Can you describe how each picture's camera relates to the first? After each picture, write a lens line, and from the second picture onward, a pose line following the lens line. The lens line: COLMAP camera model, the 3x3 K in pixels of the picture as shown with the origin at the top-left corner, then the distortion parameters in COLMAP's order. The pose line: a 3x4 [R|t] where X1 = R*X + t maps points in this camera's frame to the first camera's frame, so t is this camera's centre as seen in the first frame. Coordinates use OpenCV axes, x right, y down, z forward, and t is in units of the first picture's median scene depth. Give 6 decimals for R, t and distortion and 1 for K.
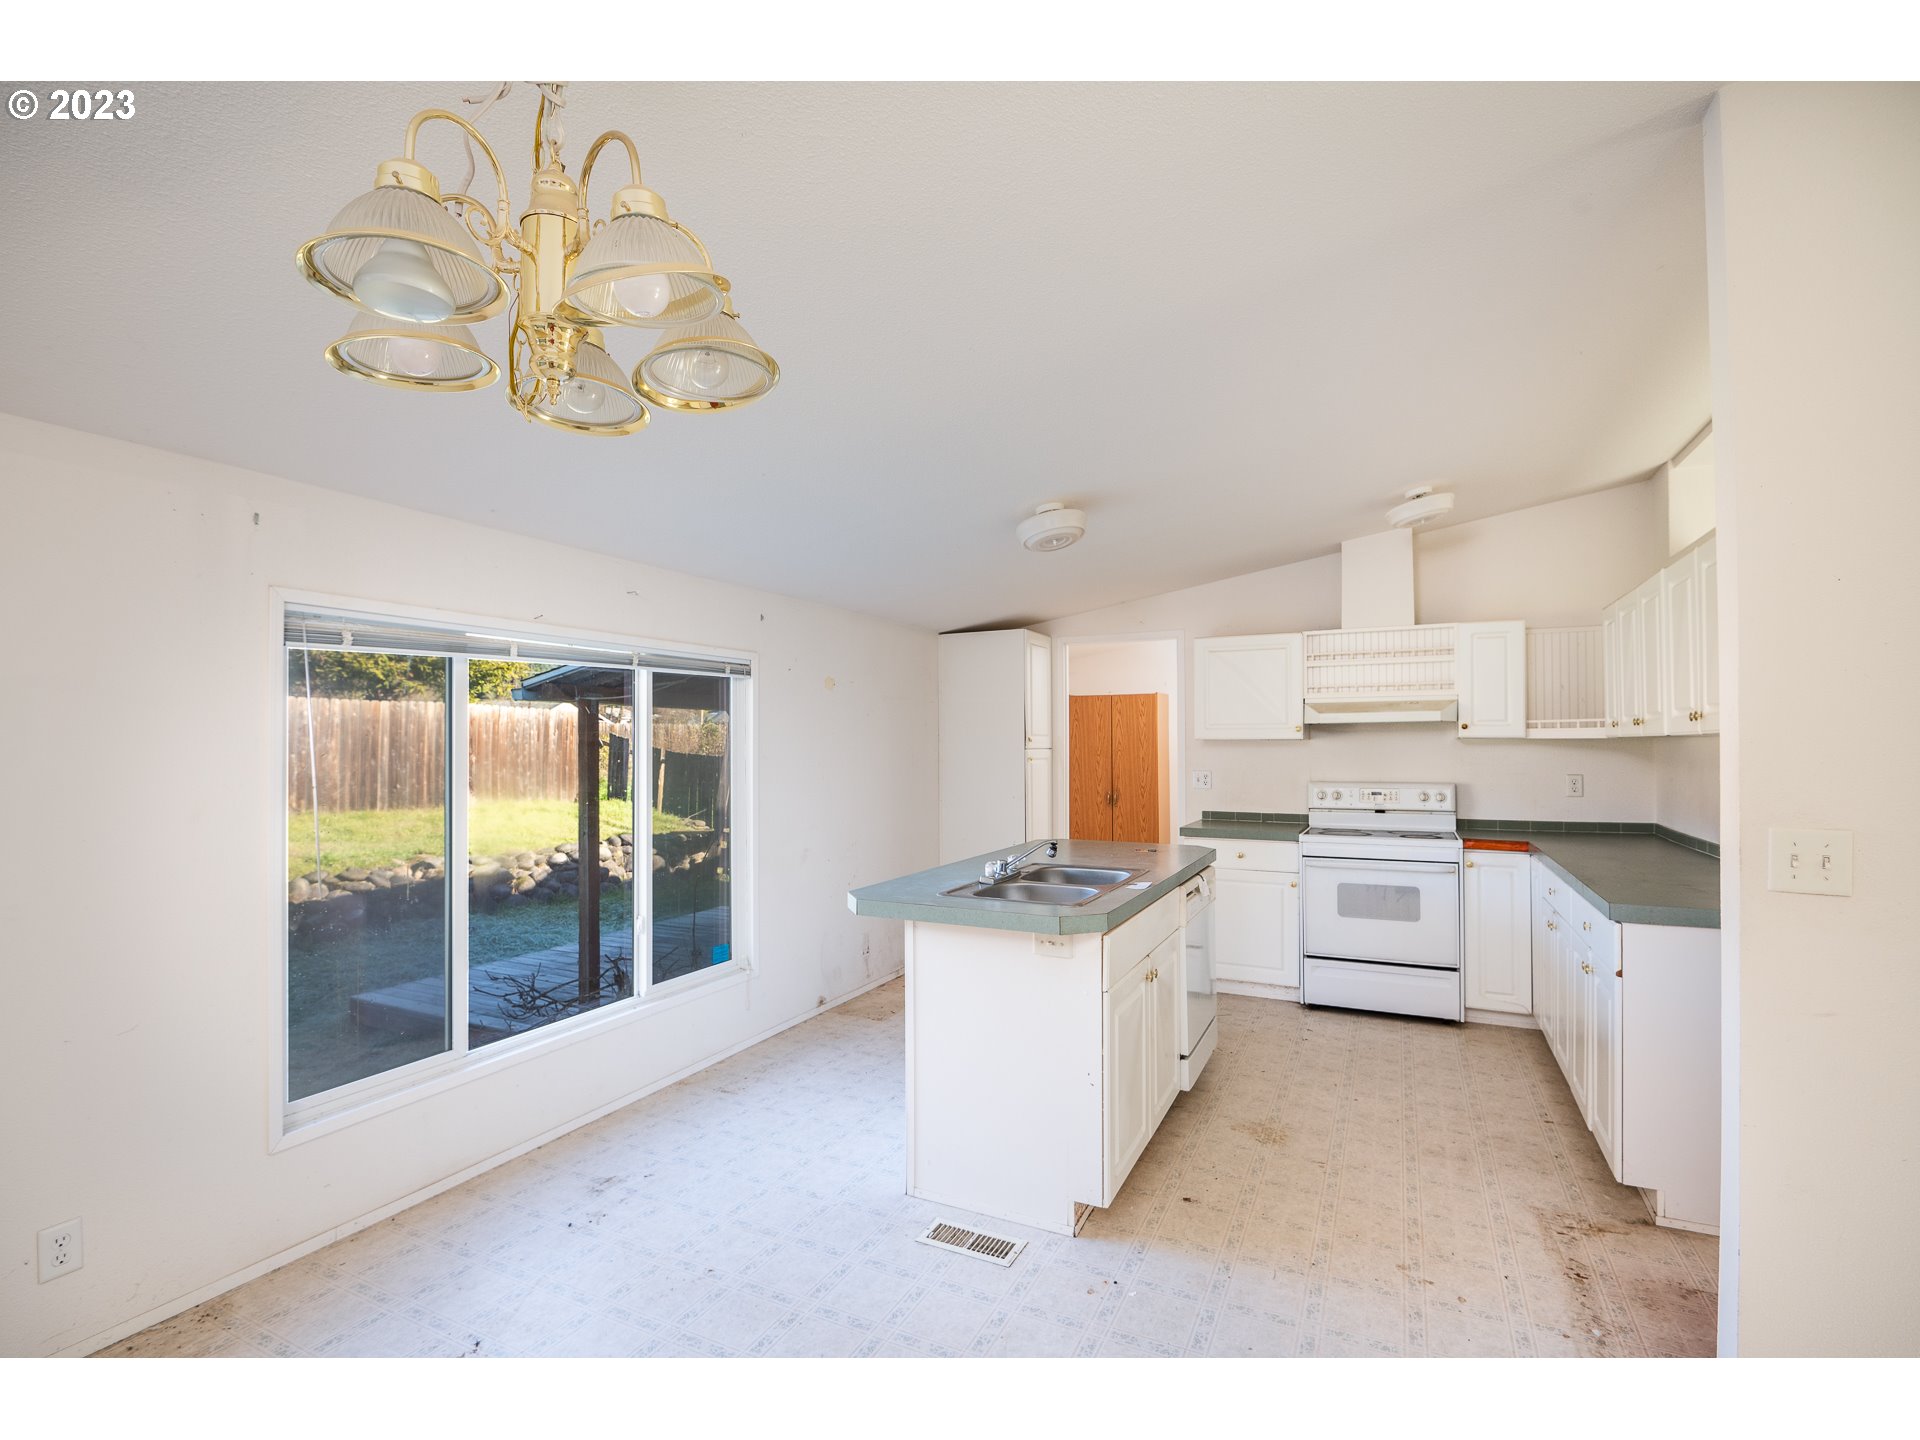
lens RADIAL K [[889.7, 0, 955.5], [0, 889.7, 735.1], [0, 0, 1]] dist [-0.020188, -0.000637]
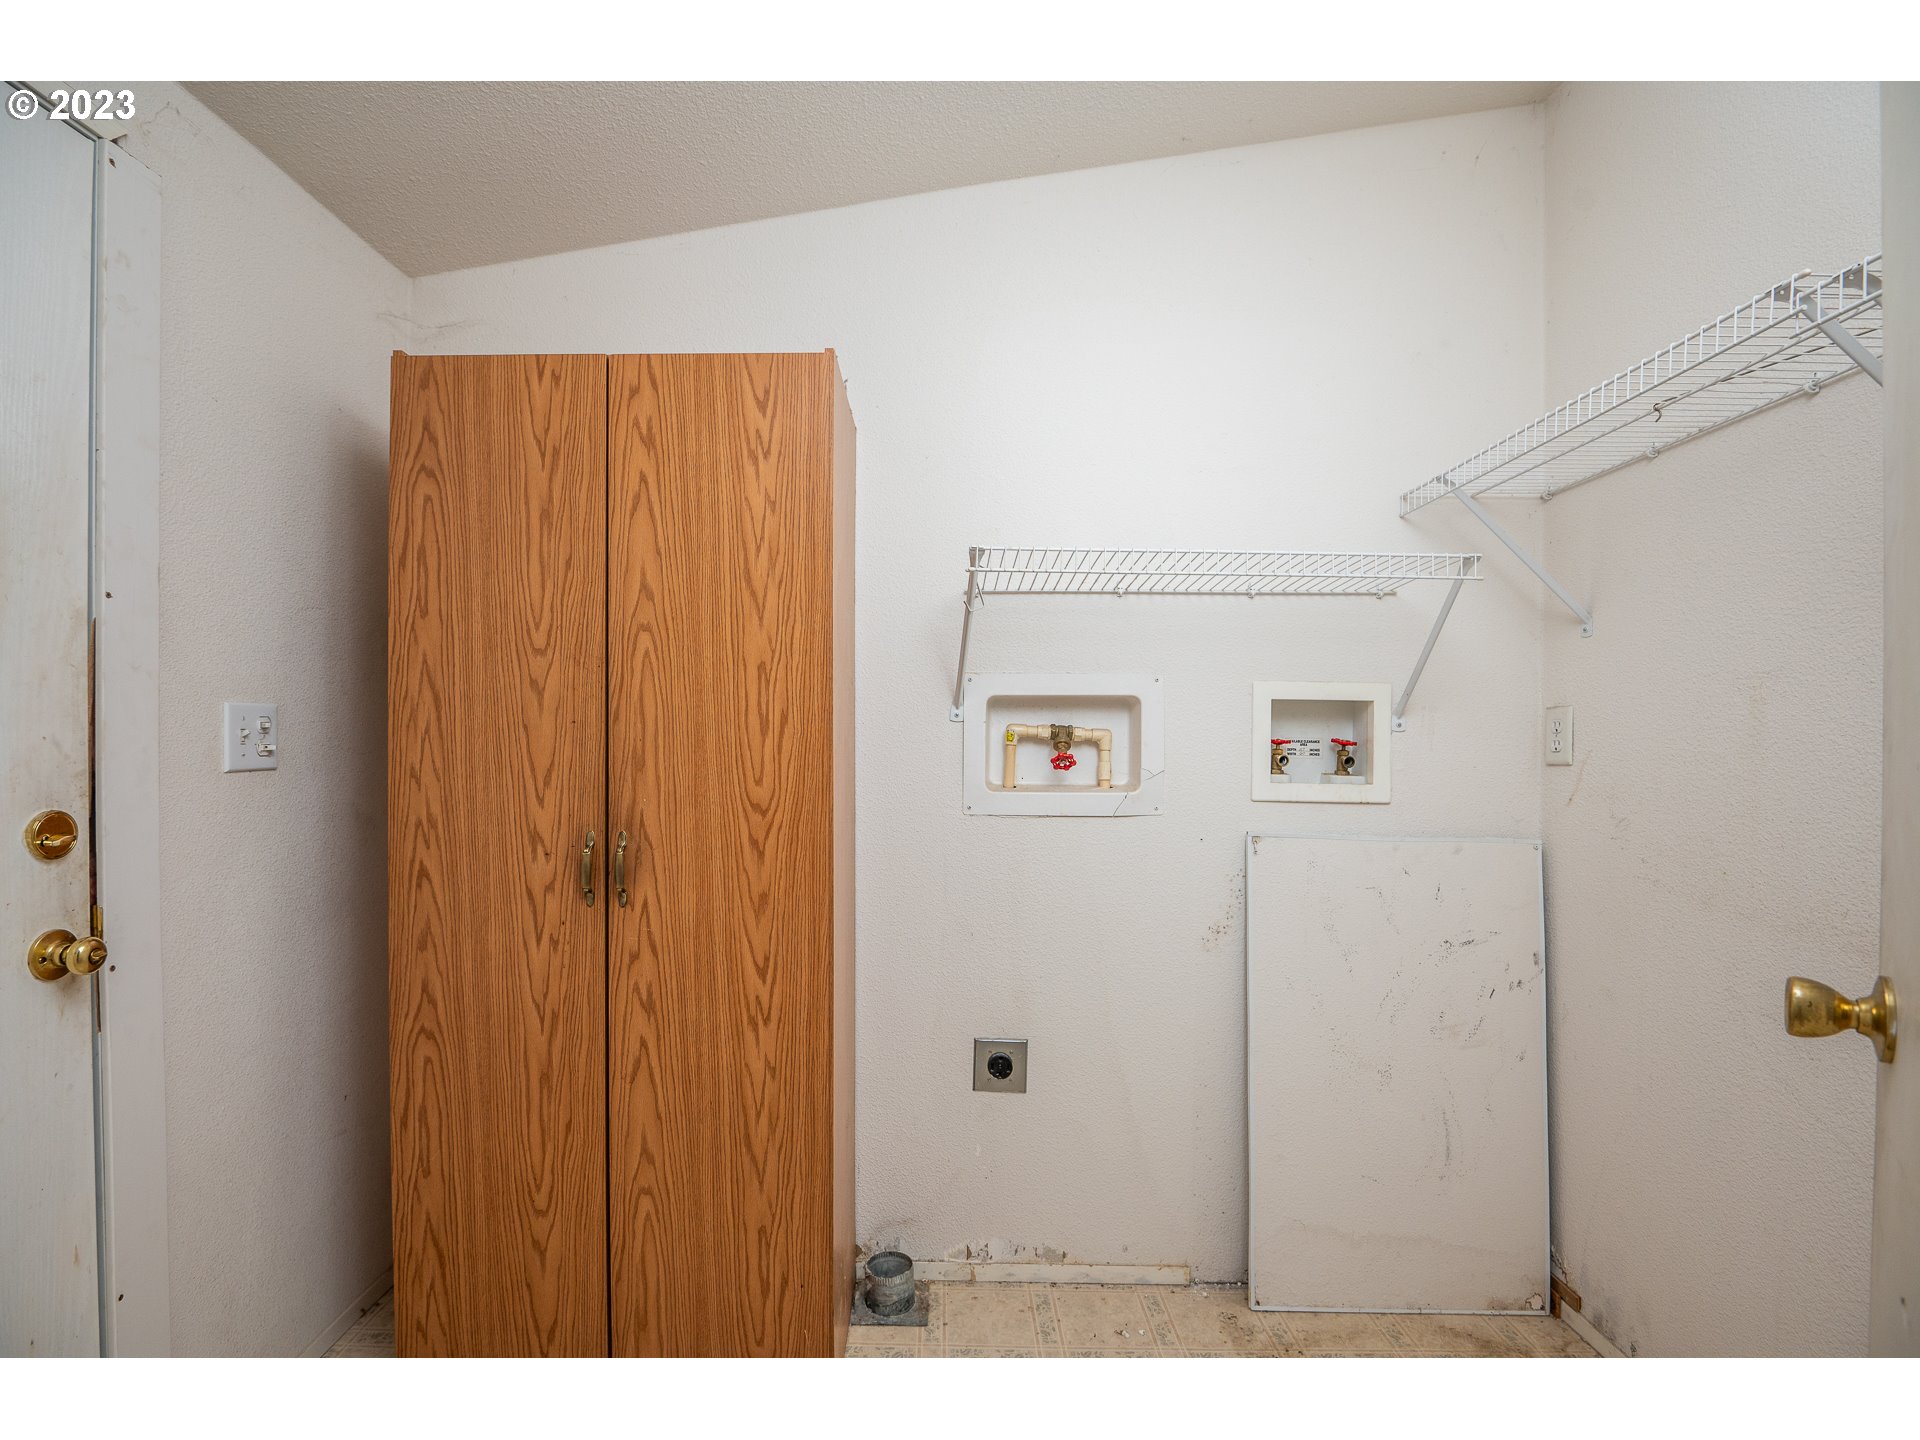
lens RADIAL K [[889.7, 0, 955.5], [0, 889.7, 735.1], [0, 0, 1]] dist [-0.020188, -0.000637]
pose [[0.896685, 0.006908, 0.442615, 0.243257], [-0.010630, 0.999926, 0.005929, 0.061151], [-0.442541, -0.010021, 0.896692, 1.207684]]
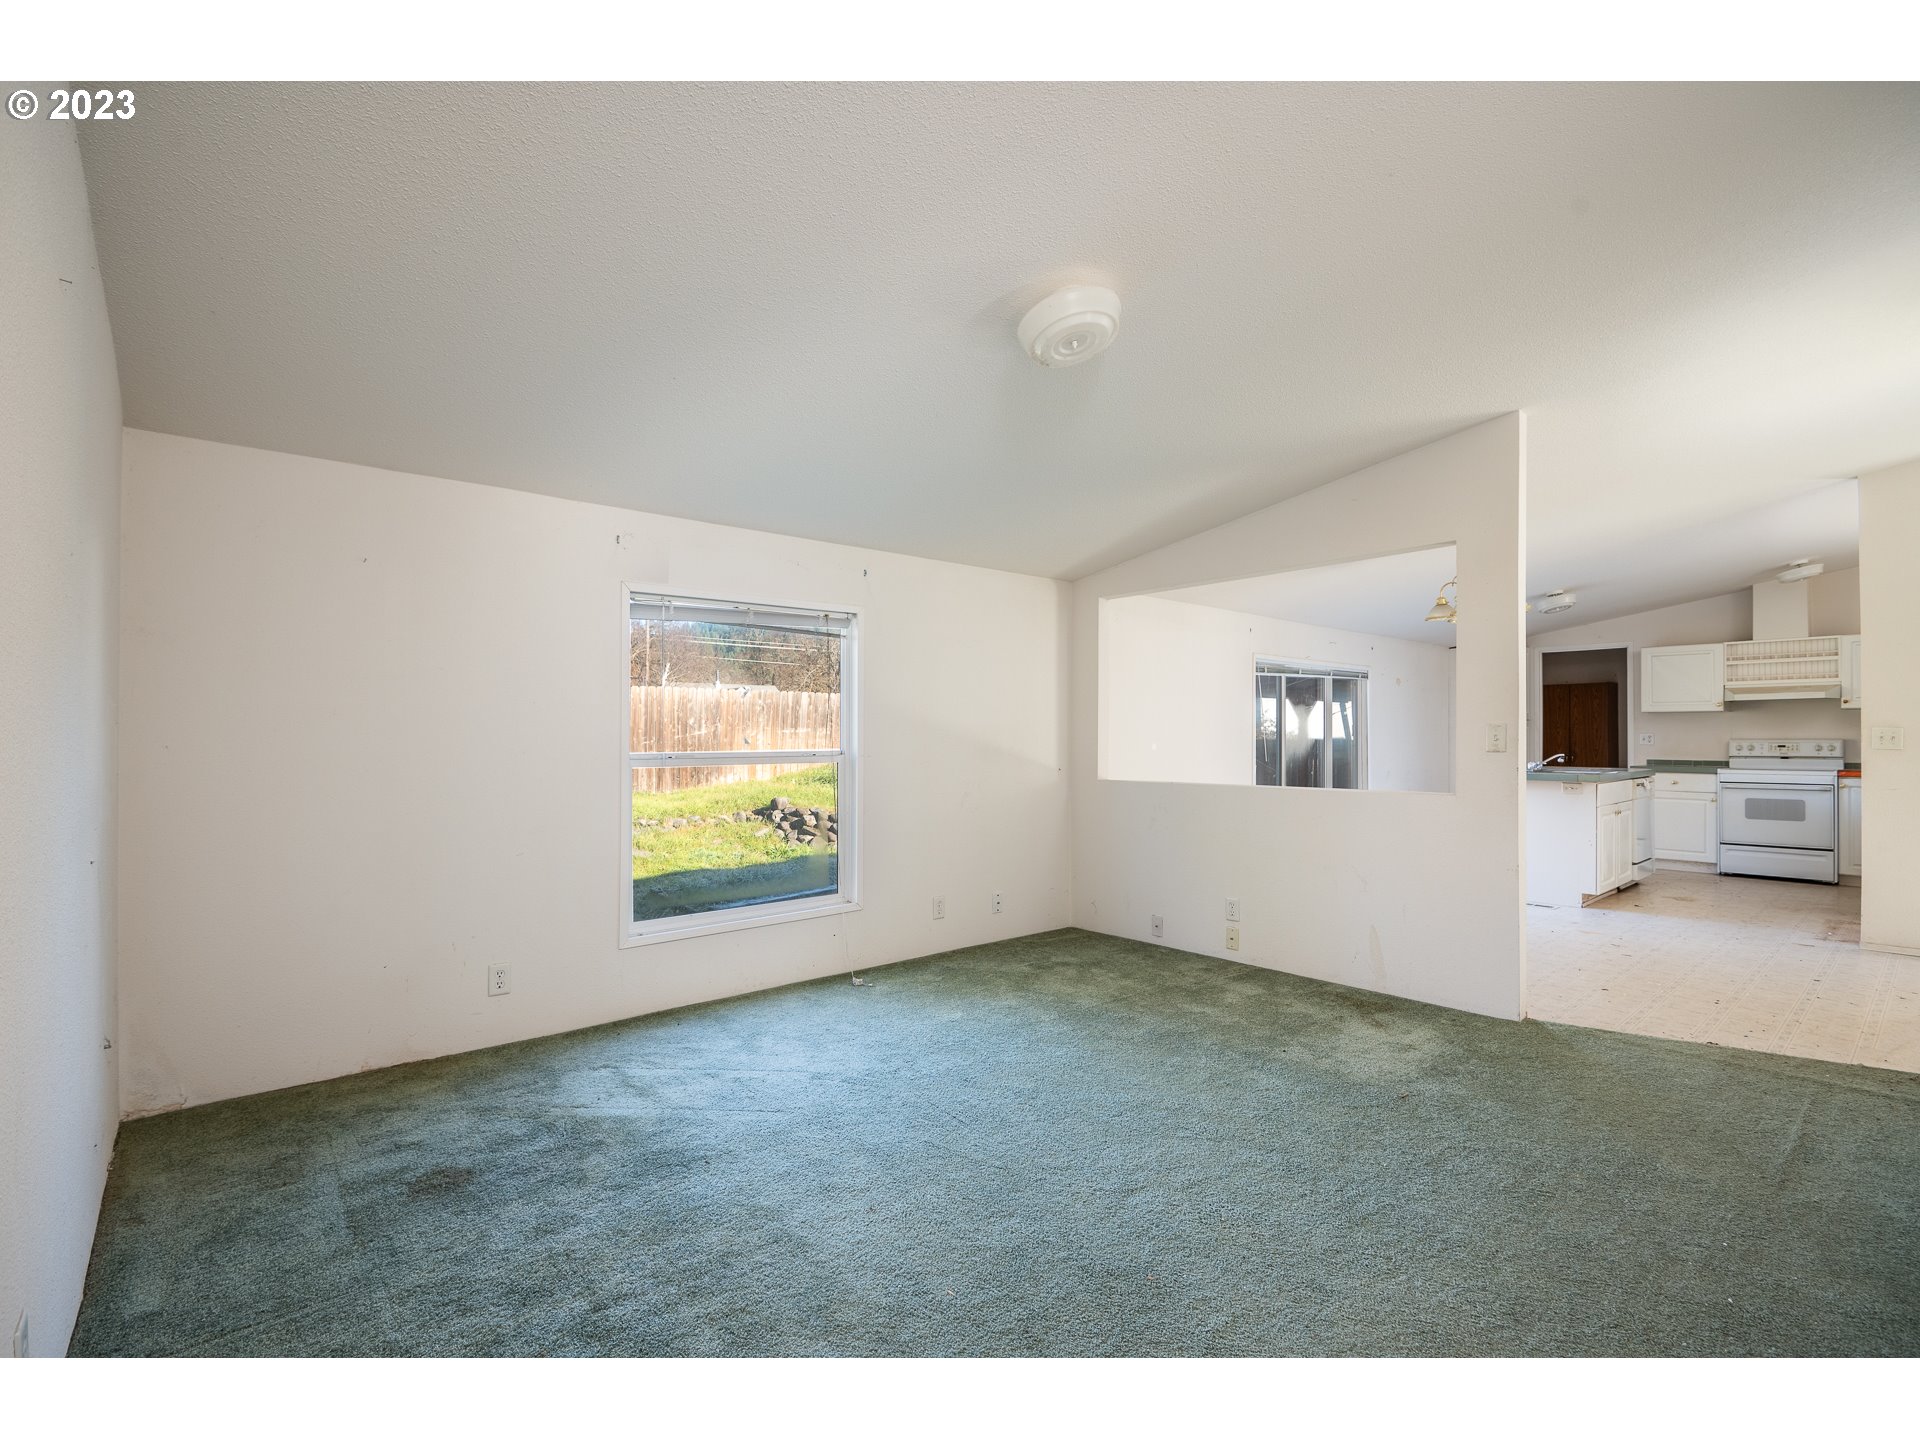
lens RADIAL K [[889.7, 0, 955.5], [0, 889.7, 735.1], [0, 0, 1]] dist [-0.020188, -0.000637]
pose [[0.921660, 0.003161, -0.387986, -0.278354], [-0.000181, 0.999970, 0.007717, 0.037369], [0.387999, -0.007042, 0.921633, -1.024669]]
